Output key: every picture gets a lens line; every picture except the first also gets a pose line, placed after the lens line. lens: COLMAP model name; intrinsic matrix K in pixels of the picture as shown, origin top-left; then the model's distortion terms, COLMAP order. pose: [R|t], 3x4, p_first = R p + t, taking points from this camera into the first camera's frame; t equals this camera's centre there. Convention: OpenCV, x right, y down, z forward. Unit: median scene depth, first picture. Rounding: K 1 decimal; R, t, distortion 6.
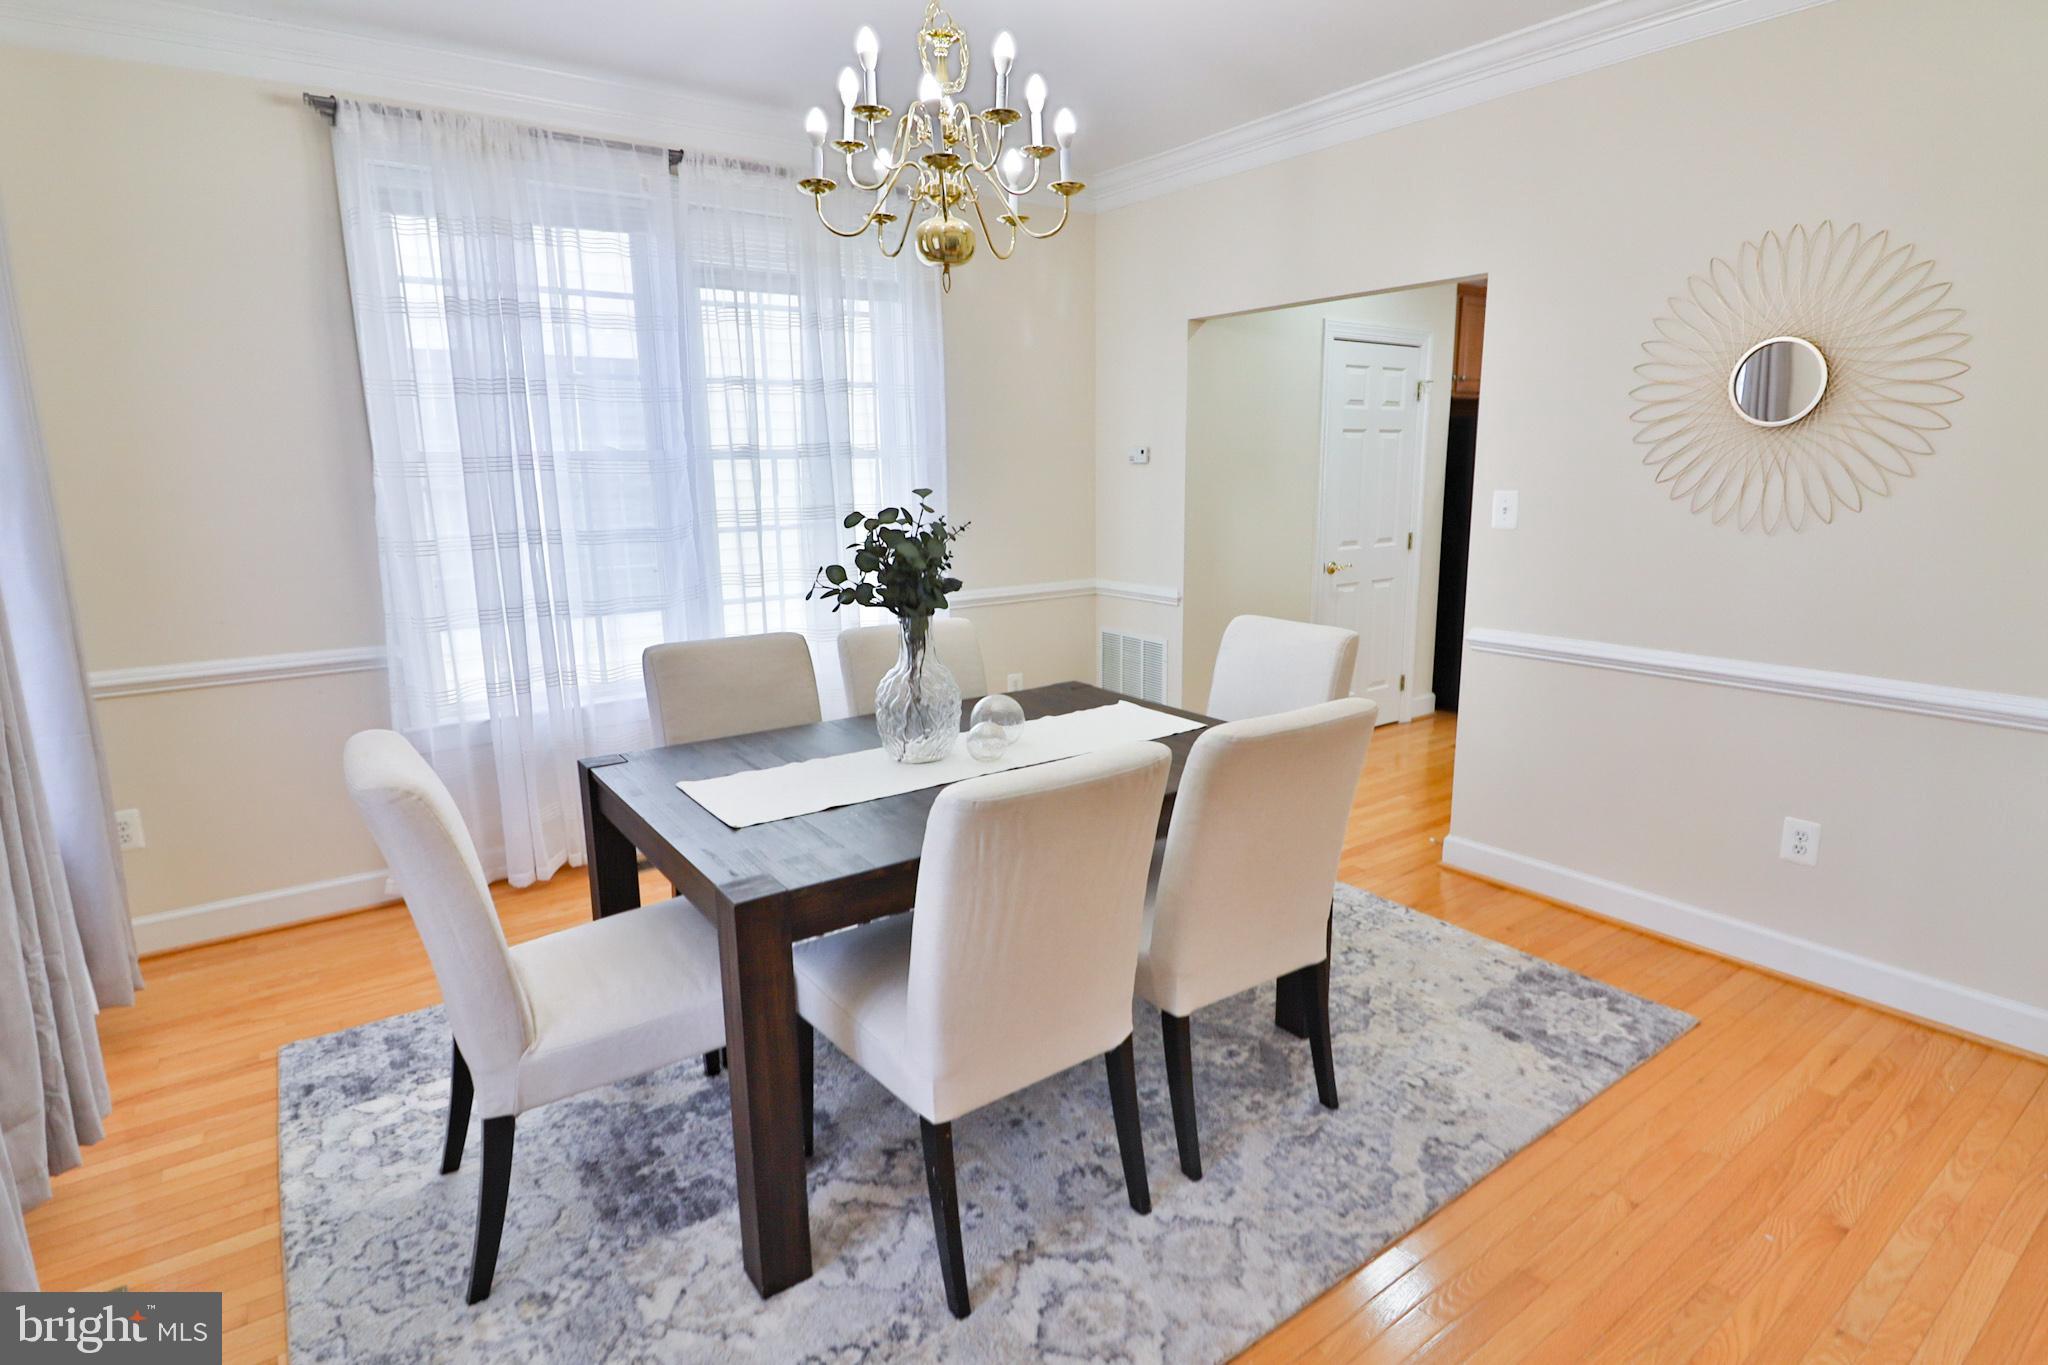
lens RADIAL K [[1063.9, 0, 1046.0], [0, 1063.9, 675.0], [0, 0, 1]] dist [-0.001737, -0.014679]
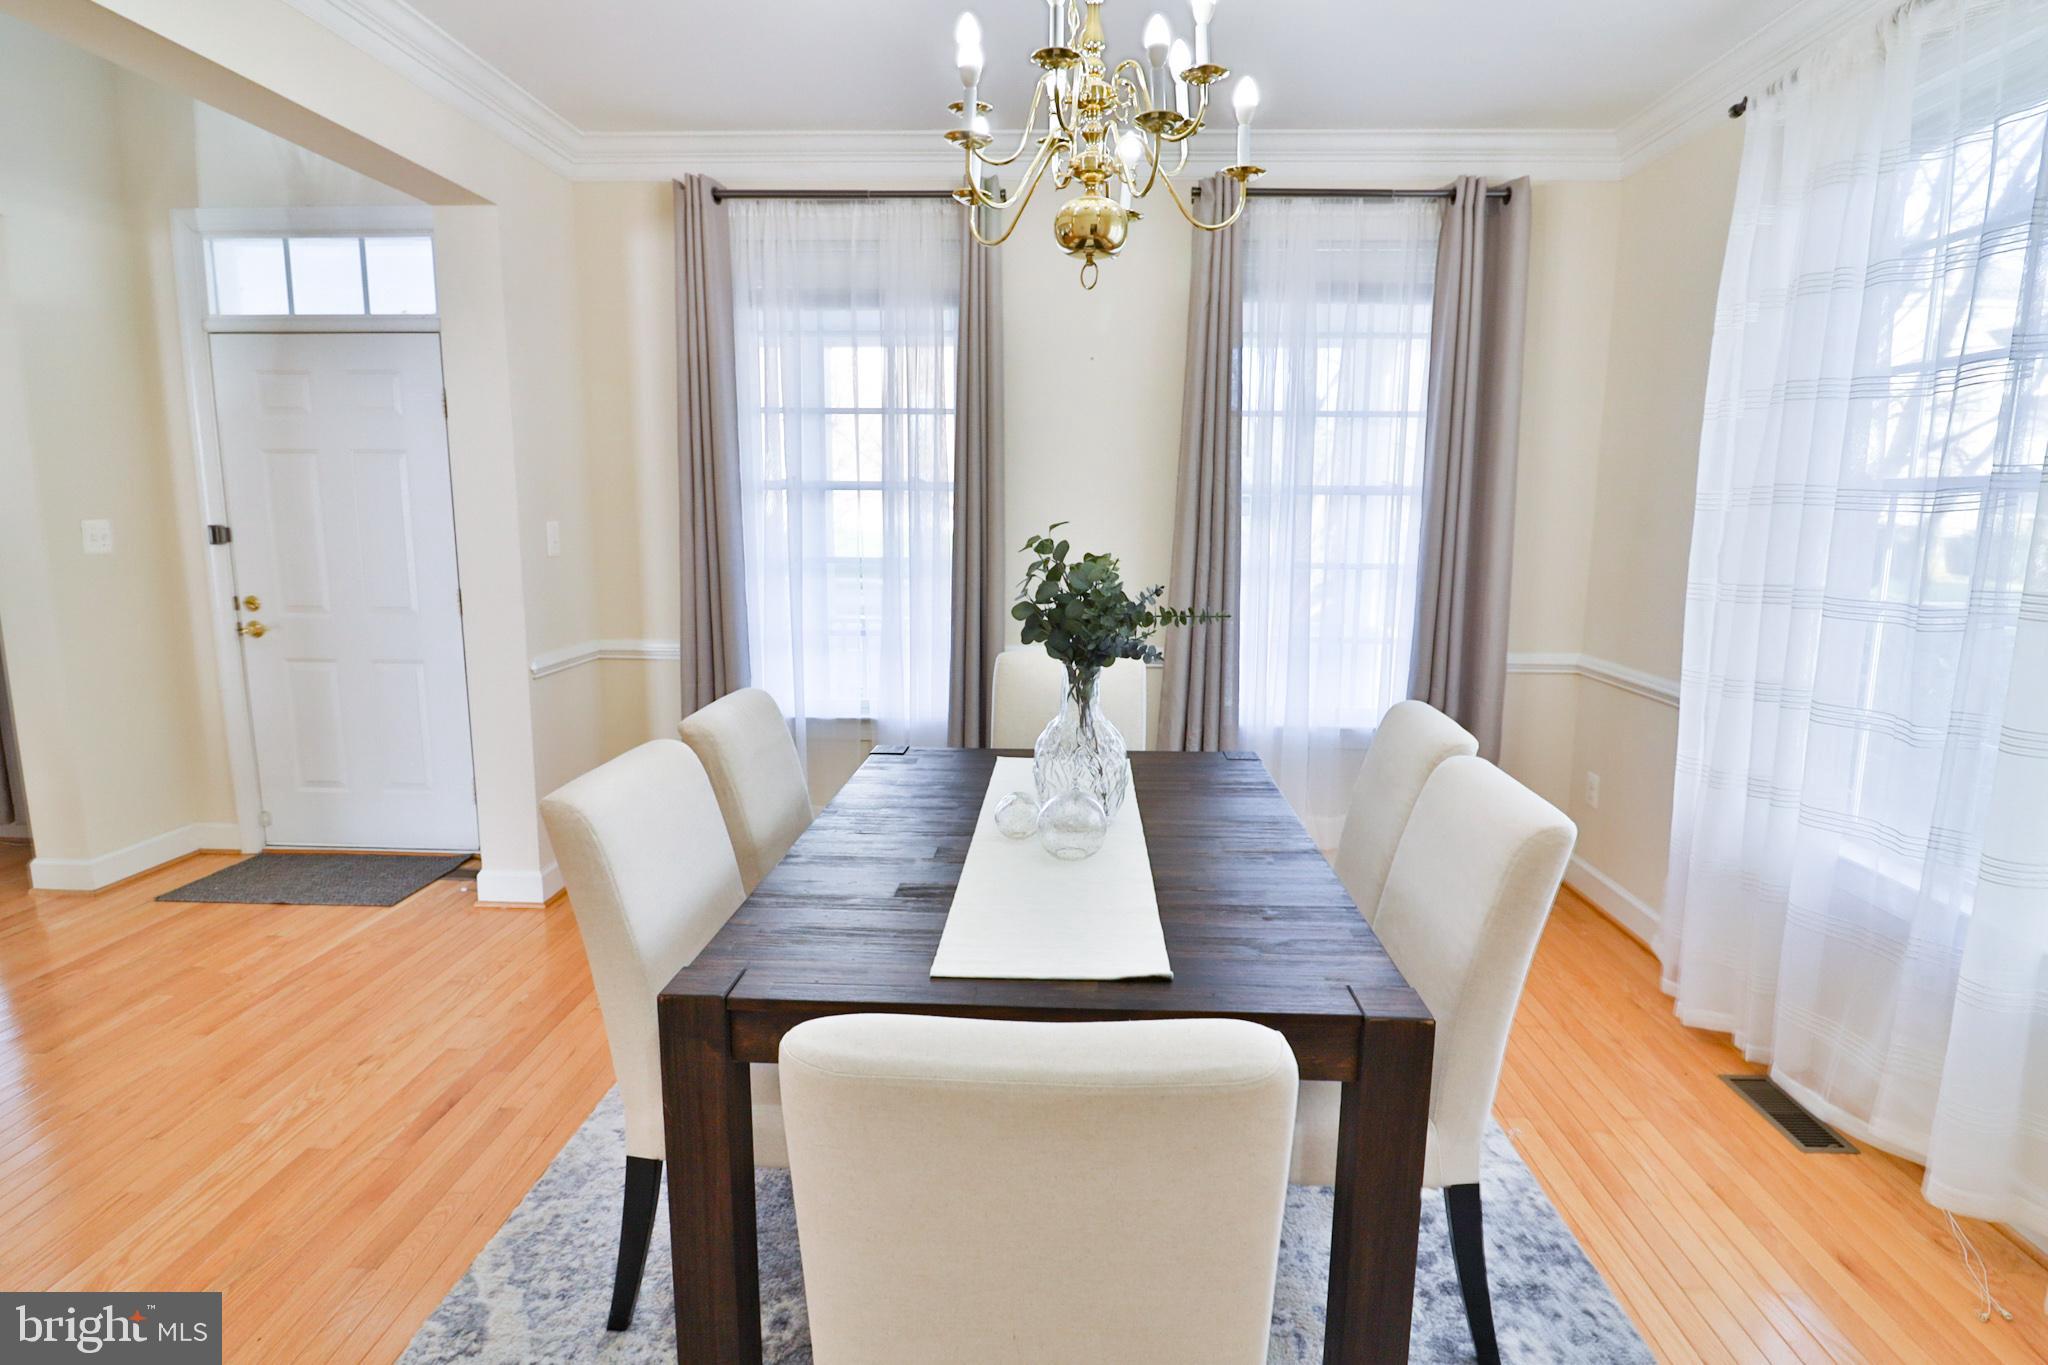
lens RADIAL K [[1047.4, 0, 1030.4], [0, 1047.4, 669.4], [0, 0, 1]] dist [0.002765, -0.014856]
pose [[-0.635755, 0.125825, -0.761567, 0.610323], [-0.153330, 0.946377, 0.284359, -0.312197], [0.756509, 0.297554, -0.582371, 1.569212]]
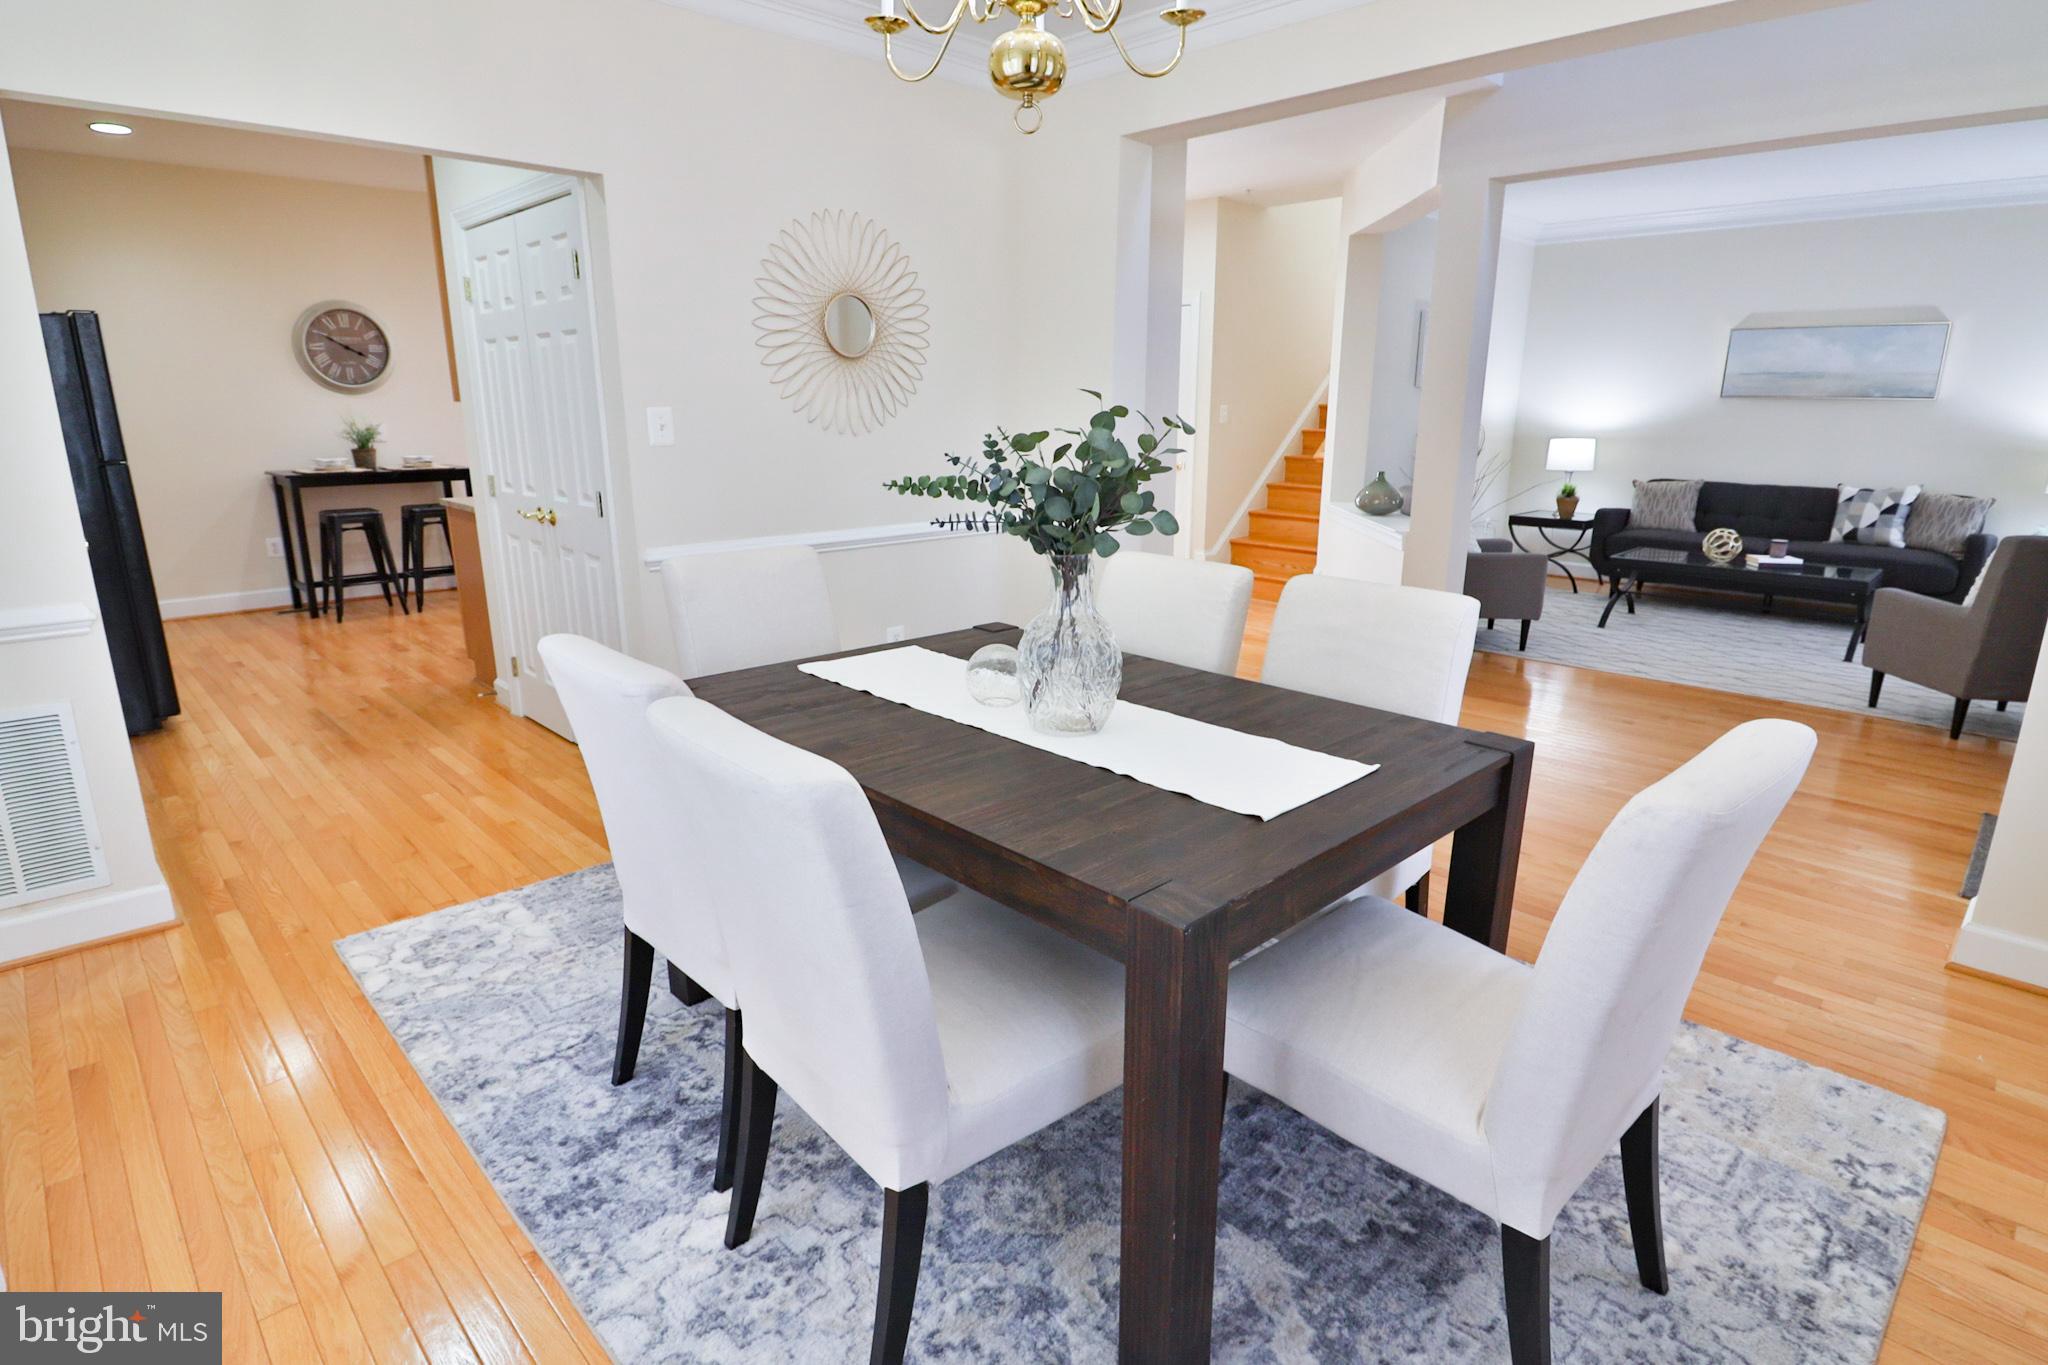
lens RADIAL K [[1050.9, 0, 1050.2], [0, 1050.9, 662.6], [0, 0, 1]] dist [0.001625, -0.015131]
pose [[-0.146736, -0.231449, 0.961717, -0.956167], [0.187527, 0.948101, 0.256784, -0.193866], [-0.971237, 0.218027, -0.095718, 1.174752]]
